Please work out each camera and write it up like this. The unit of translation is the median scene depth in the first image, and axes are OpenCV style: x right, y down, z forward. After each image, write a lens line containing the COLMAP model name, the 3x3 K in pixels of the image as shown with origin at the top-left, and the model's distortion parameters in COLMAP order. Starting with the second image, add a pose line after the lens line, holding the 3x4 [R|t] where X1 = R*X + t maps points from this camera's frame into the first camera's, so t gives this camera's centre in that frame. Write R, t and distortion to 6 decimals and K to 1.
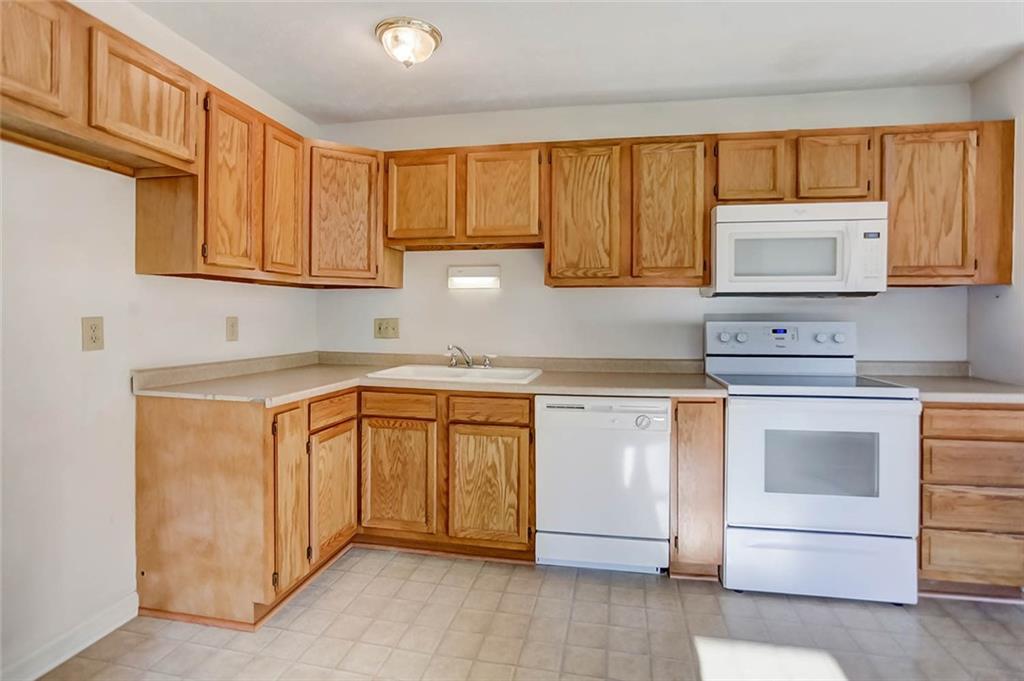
lens RADIAL K [[485.4, 0, 526.5], [0, 485.4, 312.4], [0, 0, 1]] dist [-0.050700, 0.023738]
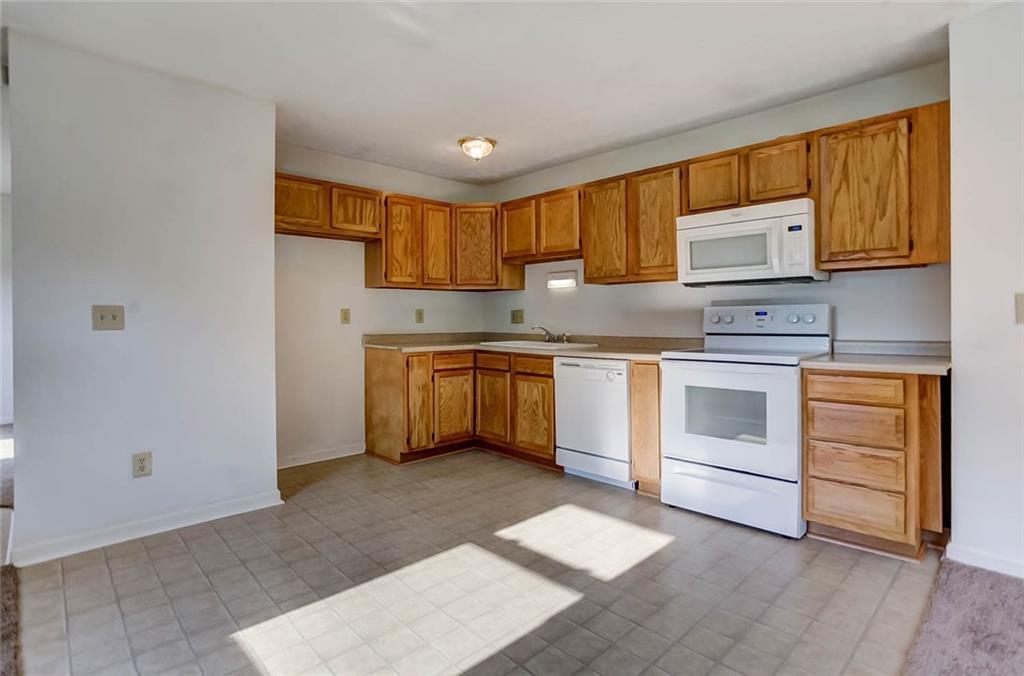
lens RADIAL K [[503.8, 0, 571.3], [0, 503.8, 304.0], [0, 0, 1]] dist [-0.024876, 0.000388]
pose [[0.854547, -0.024795, -0.518782, 0.853443], [0.015566, 0.999634, -0.022137, 0.040083], [0.519141, 0.010842, 0.854620, -0.318573]]
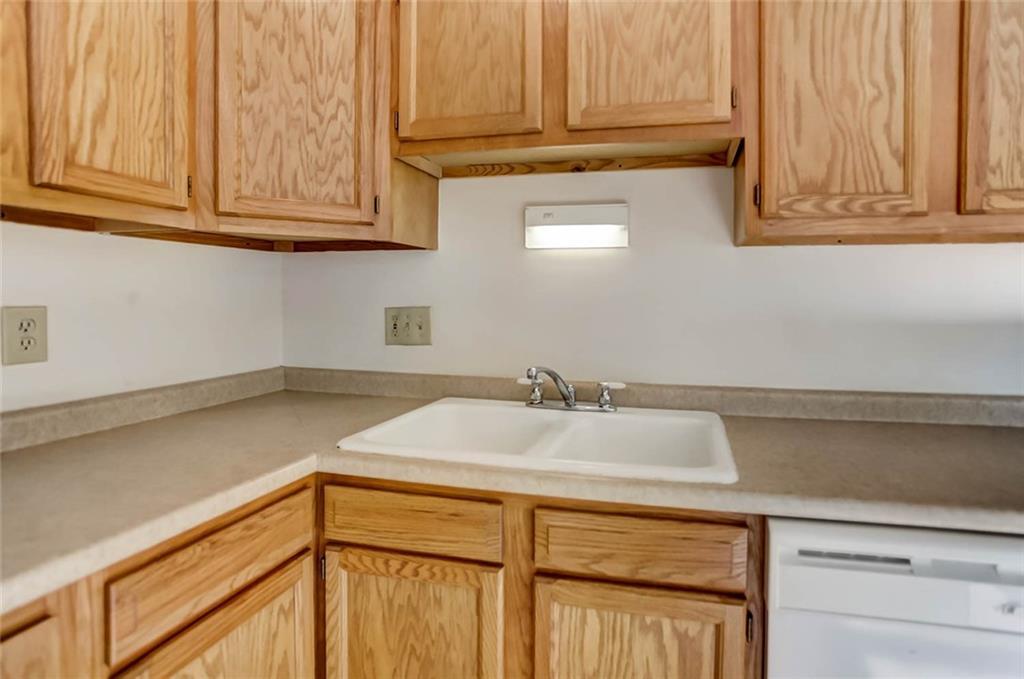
lens RADIAL K [[503.8, 0, 571.3], [0, 503.8, 305.5], [0, 0, 1]] dist [-0.024876, 0.000388]
pose [[0.998936, 0.000732, -0.046103, -0.110101], [0.000257, 0.999770, 0.021431, -0.001432], [0.046108, -0.021420, 0.998707, 0.589074]]
